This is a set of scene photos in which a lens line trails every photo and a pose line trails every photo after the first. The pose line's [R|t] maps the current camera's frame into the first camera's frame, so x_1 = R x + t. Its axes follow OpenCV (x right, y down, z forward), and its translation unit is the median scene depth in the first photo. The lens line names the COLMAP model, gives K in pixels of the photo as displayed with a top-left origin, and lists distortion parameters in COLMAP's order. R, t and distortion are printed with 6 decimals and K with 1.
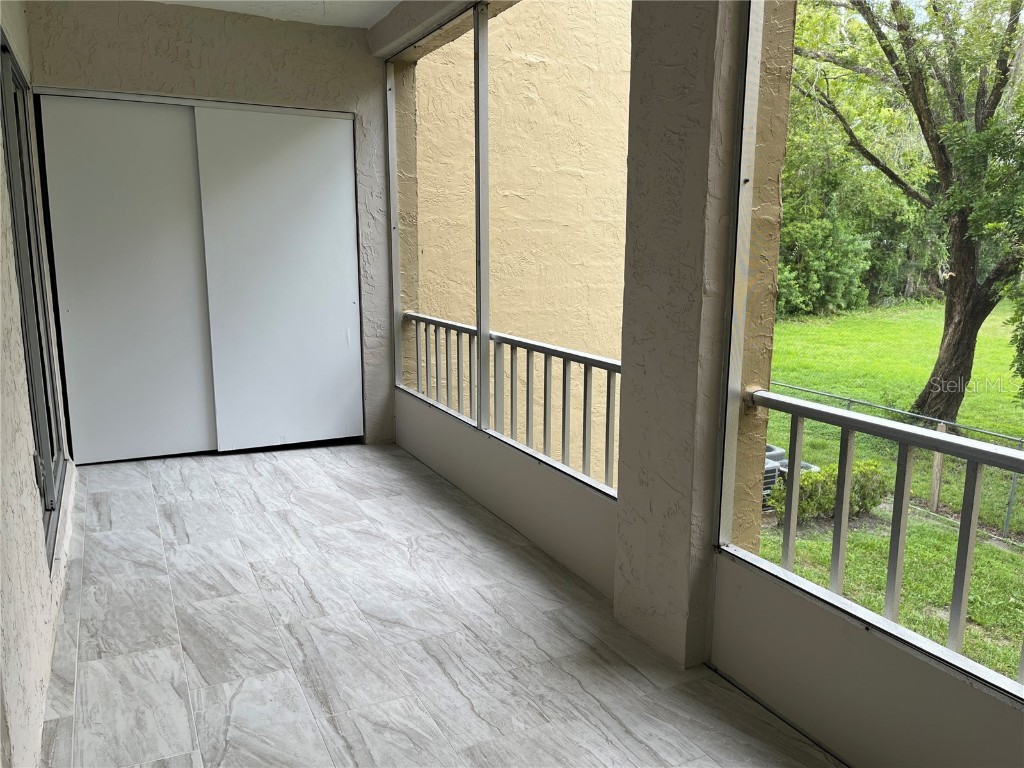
lens RADIAL K [[780.3, 0, 510.8], [0, 780.3, 384.4], [0, 0, 1]] dist [-0.012569, -0.005028]
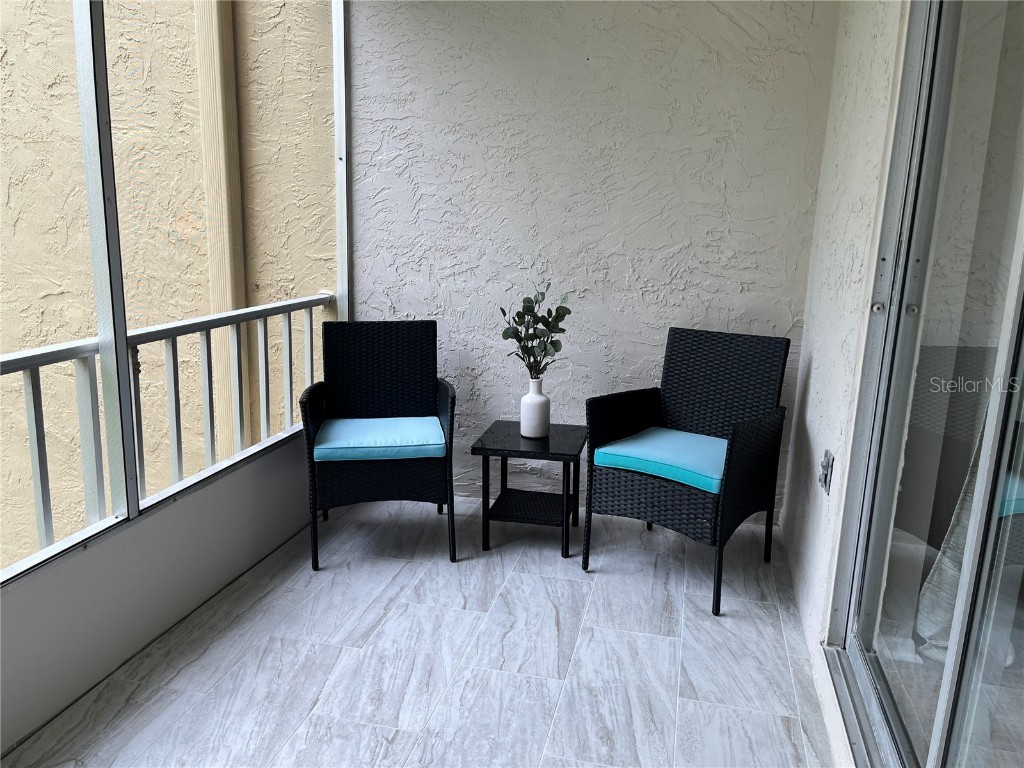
lens RADIAL K [[780.3, 0, 511.2], [0, 780.3, 383.3], [0, 0, 1]] dist [-0.012569, -0.005028]
pose [[-0.763356, -0.127862, 0.633198, -0.913685], [0.123887, 0.933042, 0.337763, -0.262871], [-0.633987, 0.336278, -0.696403, 1.591298]]
